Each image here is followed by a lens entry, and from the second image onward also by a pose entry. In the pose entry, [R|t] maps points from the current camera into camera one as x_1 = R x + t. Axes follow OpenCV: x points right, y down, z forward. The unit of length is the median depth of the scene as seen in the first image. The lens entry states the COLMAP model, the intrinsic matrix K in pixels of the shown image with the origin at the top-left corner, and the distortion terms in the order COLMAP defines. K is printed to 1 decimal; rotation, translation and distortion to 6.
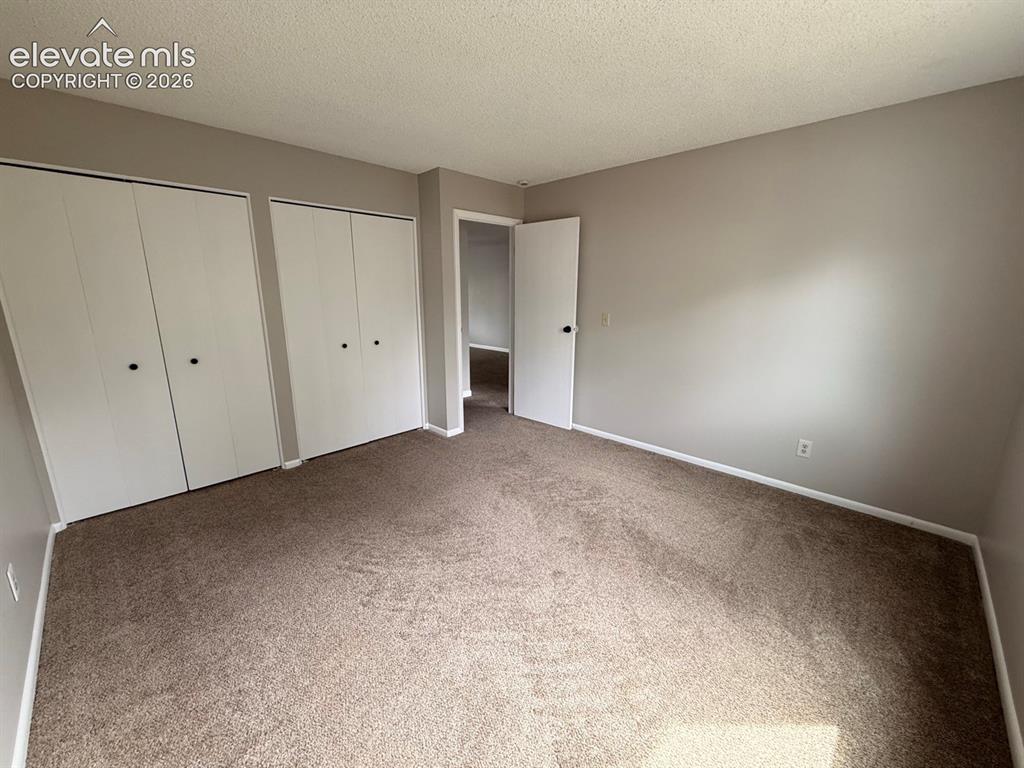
lens RADIAL K [[406.6, 0, 508.3], [0, 406.6, 383.3], [0, 0, 1]] dist [0.001911, -0.000011]
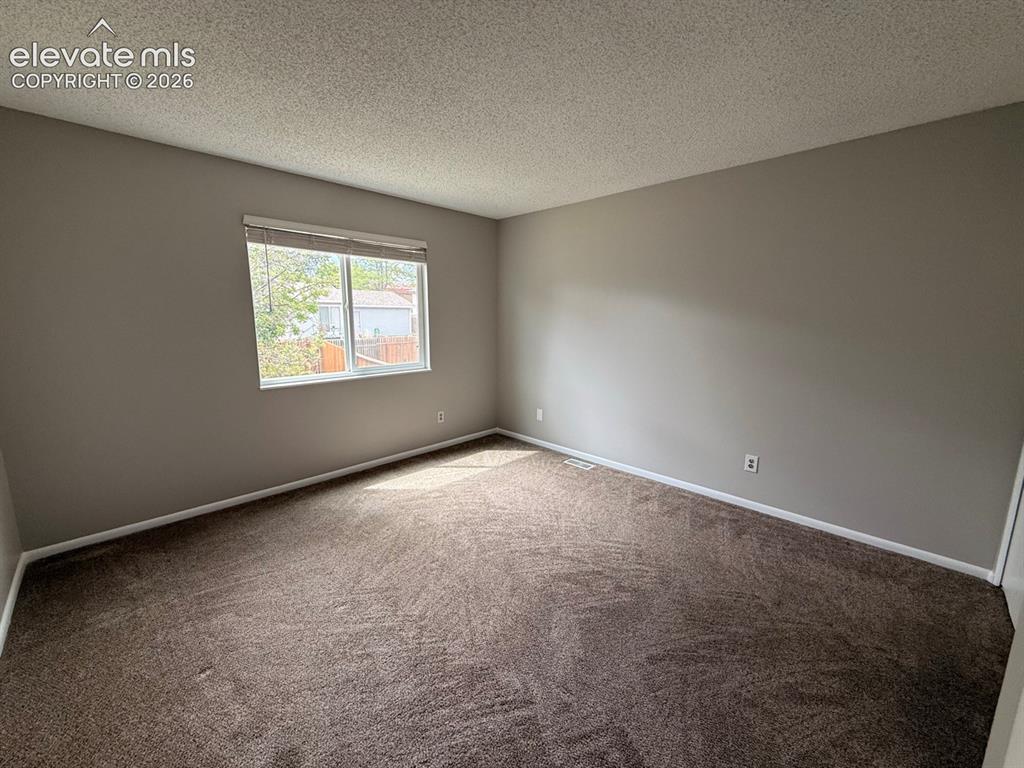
lens RADIAL K [[406.6, 0, 508.3], [0, 406.6, 383.3], [0, 0, 1]] dist [0.001911, -0.000011]
pose [[-0.999922, -0.007222, -0.010203, -0.016359], [-0.010597, 0.922681, 0.385419, -0.283126], [0.006631, 0.385497, -0.922685, 1.236252]]
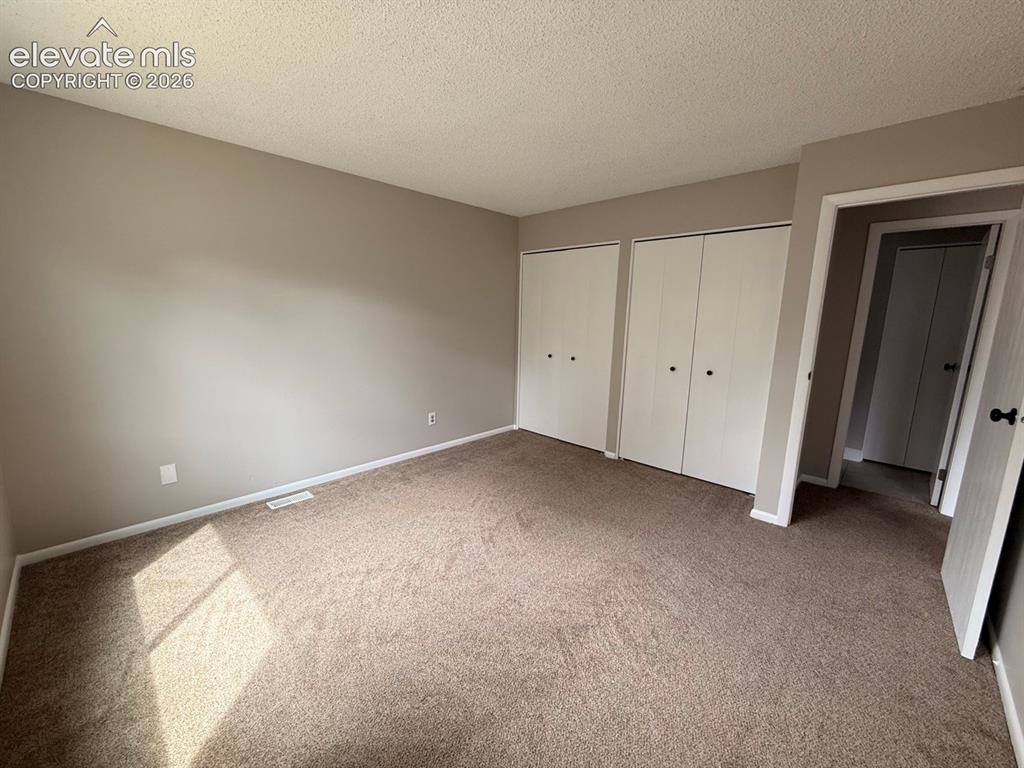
lens RADIAL K [[406.6, 0, 508.3], [0, 406.6, 383.3], [0, 0, 1]] dist [0.001911, -0.000011]
pose [[0.018686, 0.171347, -0.985033, 0.632090], [-0.243863, 0.956232, 0.161711, -0.130161], [0.969630, 0.237192, 0.059654, 0.591710]]
